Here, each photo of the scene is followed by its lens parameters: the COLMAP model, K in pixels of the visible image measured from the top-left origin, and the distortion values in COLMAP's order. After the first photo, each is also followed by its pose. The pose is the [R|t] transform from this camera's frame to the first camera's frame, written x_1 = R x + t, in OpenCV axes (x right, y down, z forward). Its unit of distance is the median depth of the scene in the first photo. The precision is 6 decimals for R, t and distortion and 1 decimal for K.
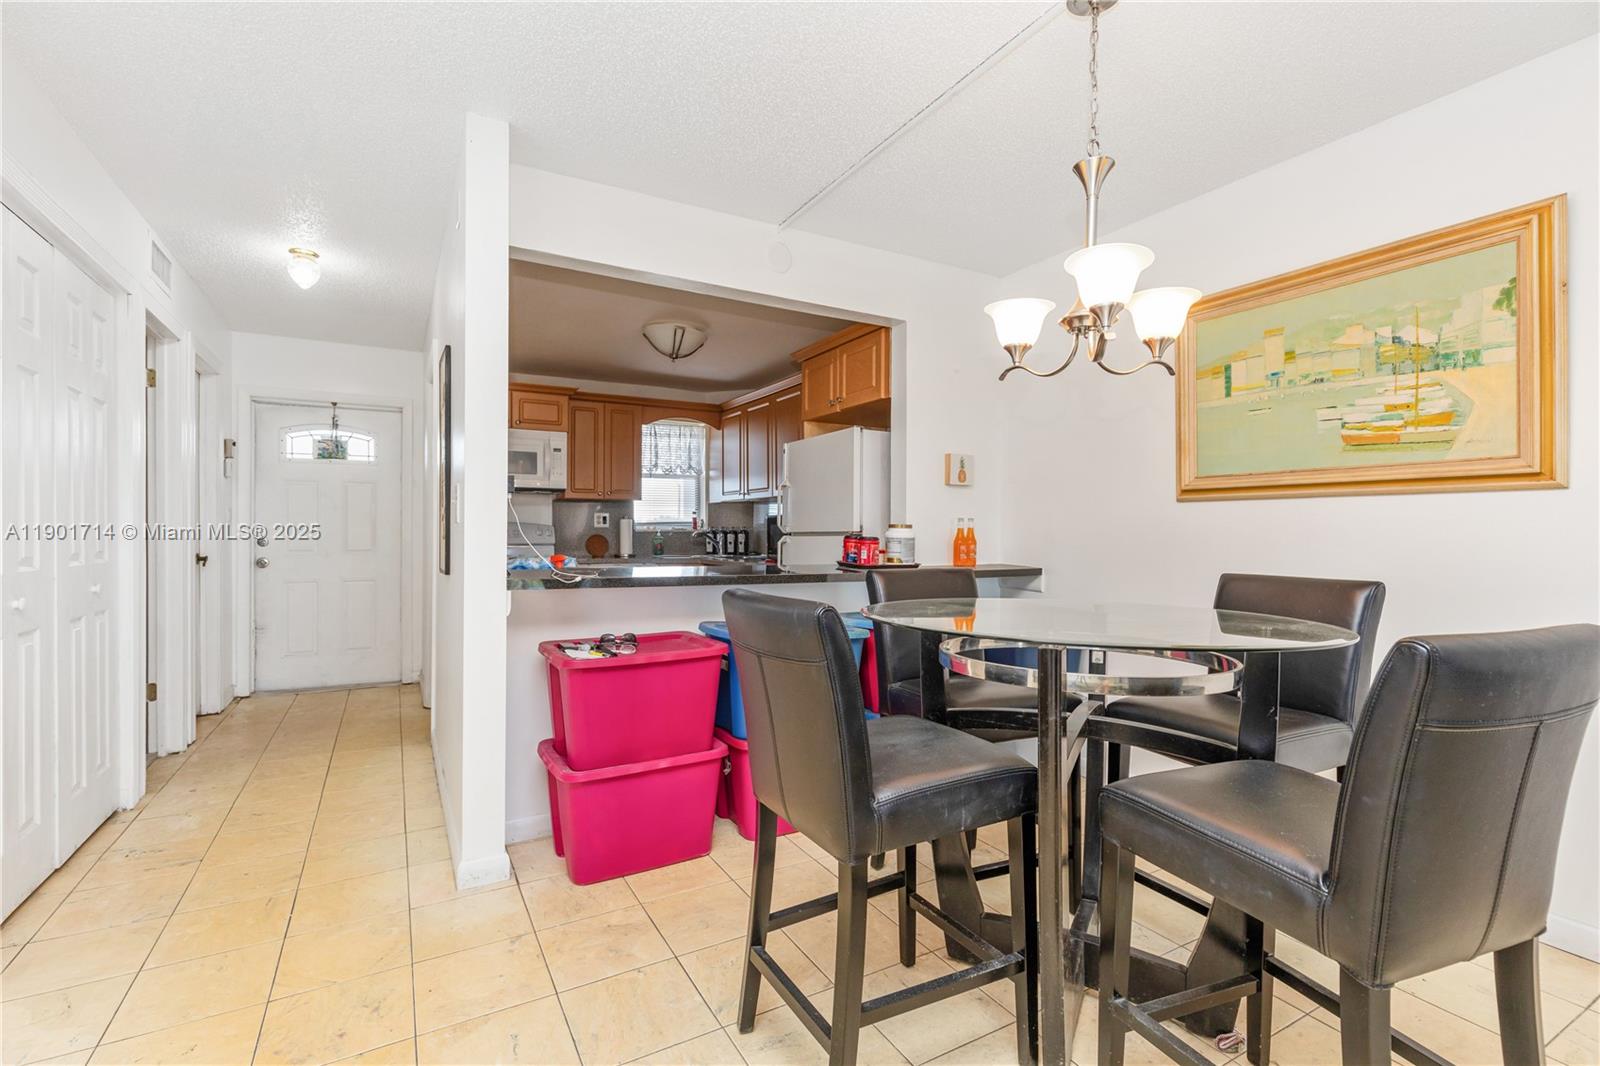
lens RADIAL K [[718.5, 0, 789.6], [0, 718.5, 533.4], [0, 0, 1]] dist [0.000333, -0.000047]
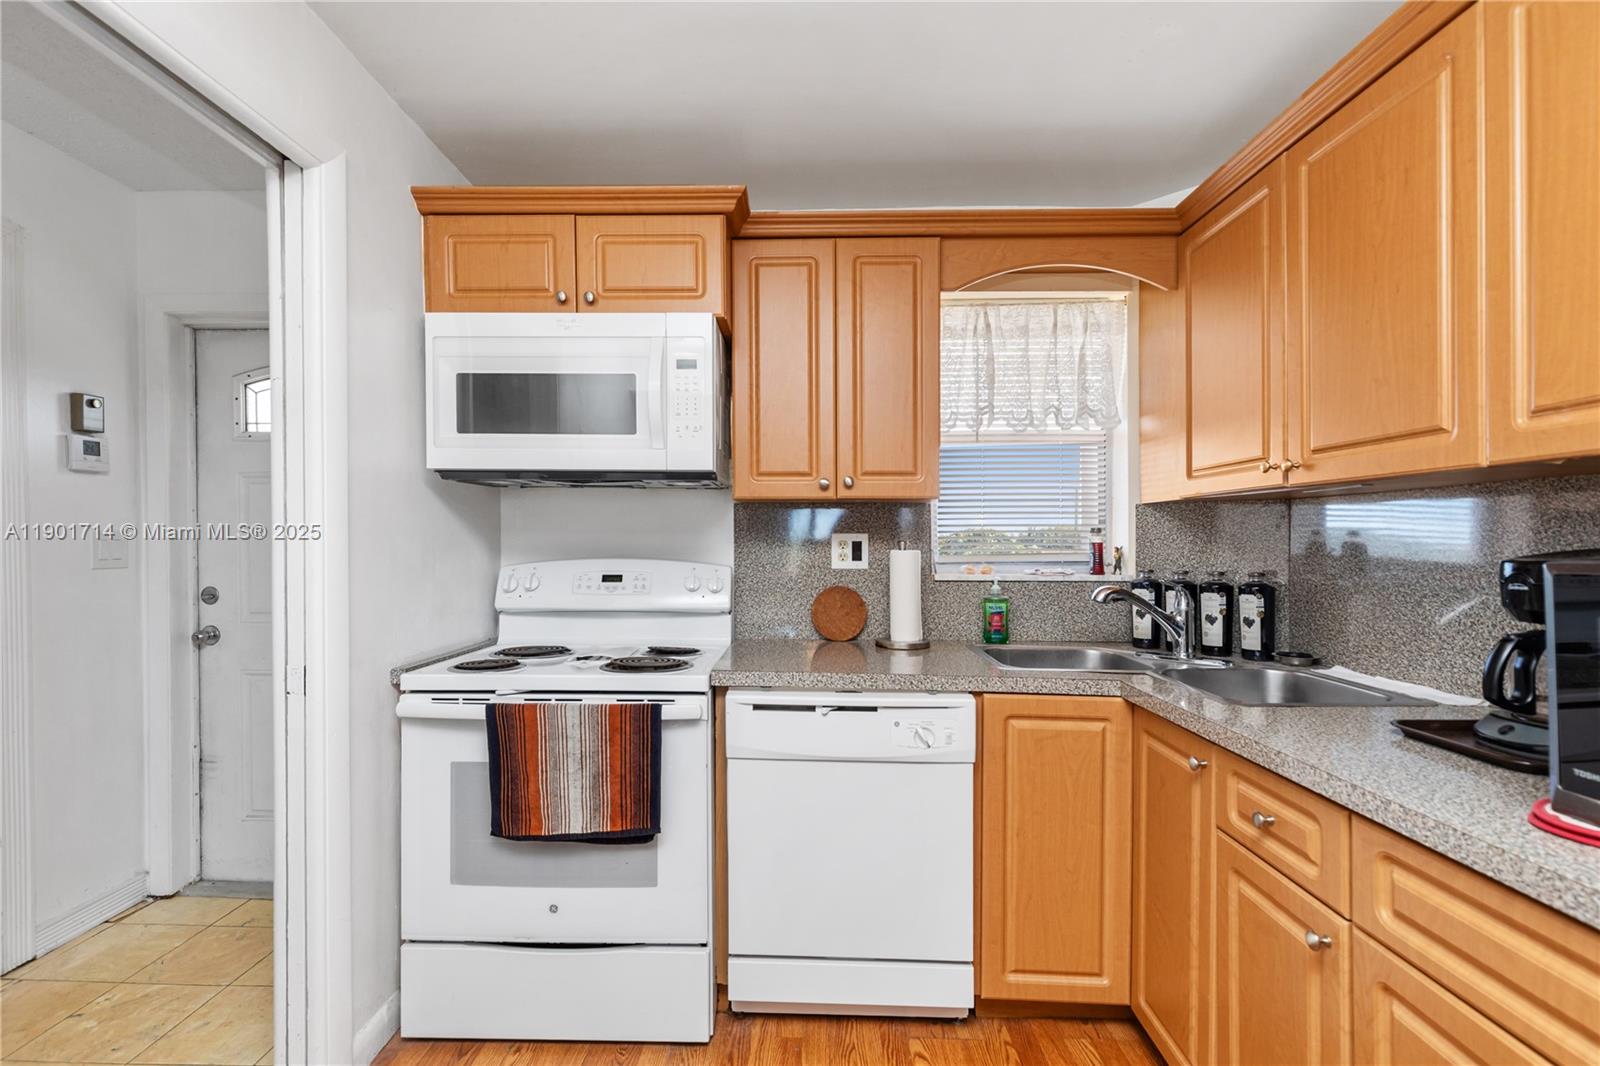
lens RADIAL K [[718.5, 0, 790.5], [0, 718.5, 534.0], [0, 0, 1]] dist [0.000333, -0.000047]
pose [[0.859984, -0.003672, -0.510308, -0.081043], [-0.002725, 0.999927, -0.011787, -0.022697], [0.510314, 0.011527, 0.859911, 0.615070]]
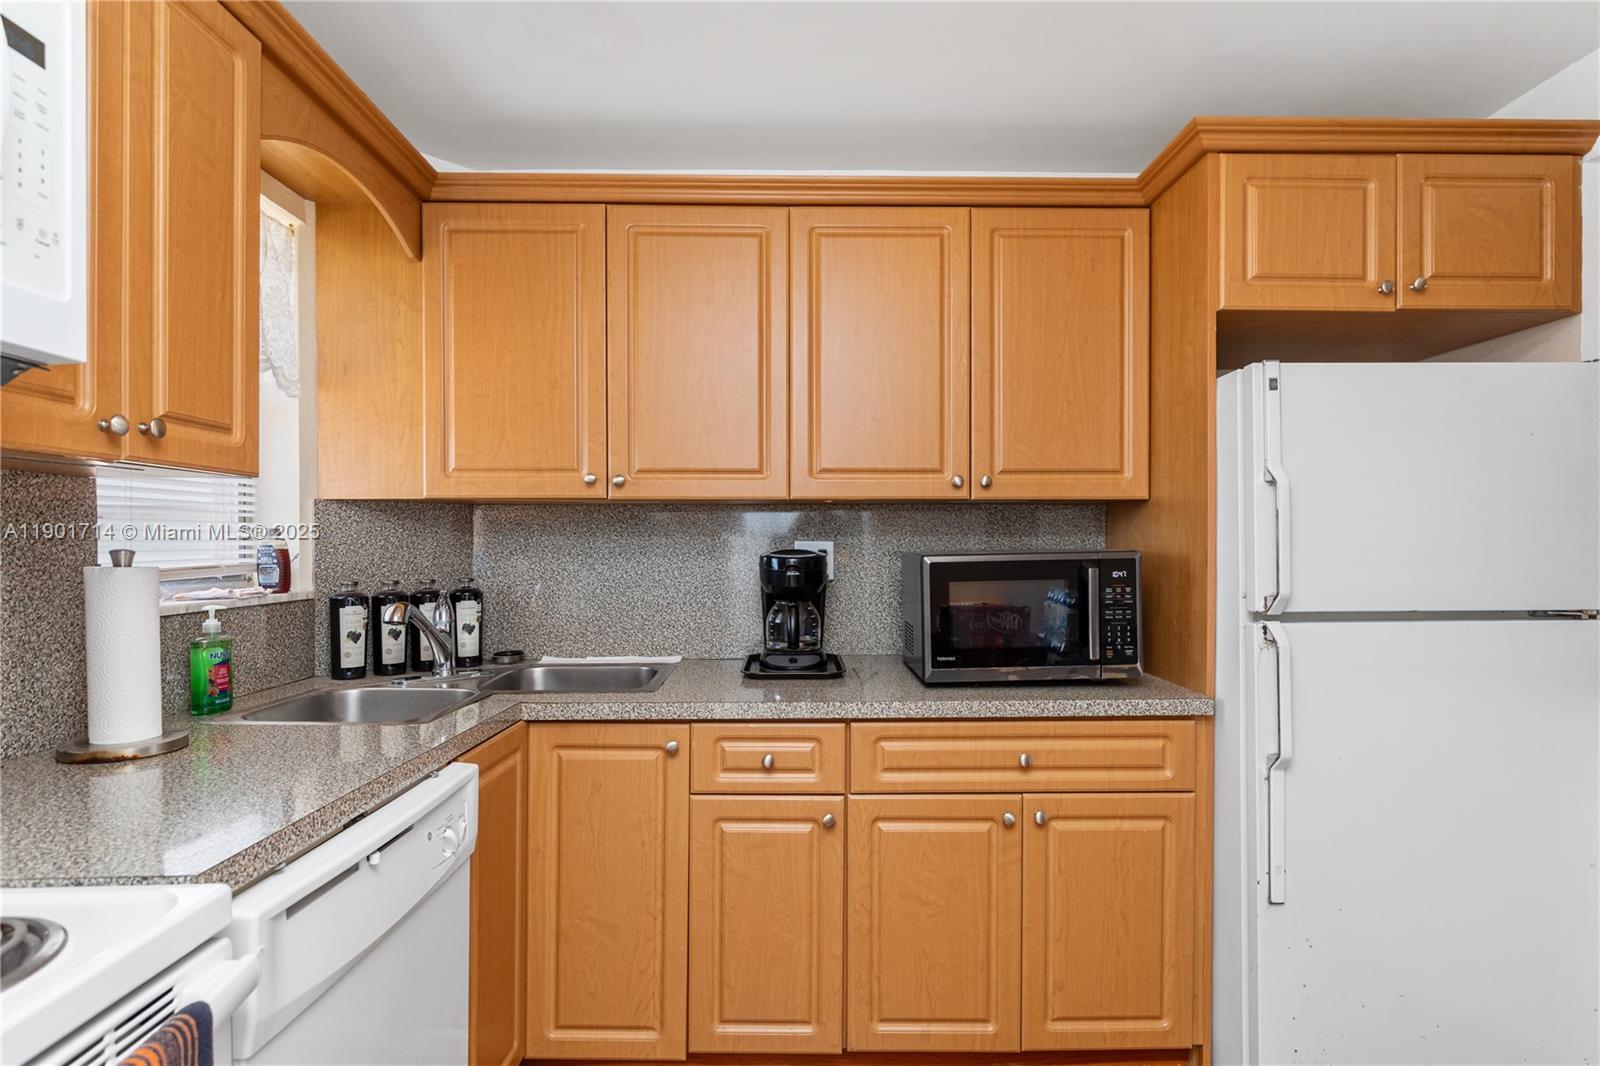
lens RADIAL K [[814.8, 0, 791.4], [0, 814.8, 536.9], [0, 0, 1]] dist [0.002757, 0.000109]
pose [[0.497328, 0.004974, 0.867548, -0.288412], [0.004248, 0.999958, -0.008169, -0.024223], [-0.867552, 0.007747, 0.497286, 0.687680]]
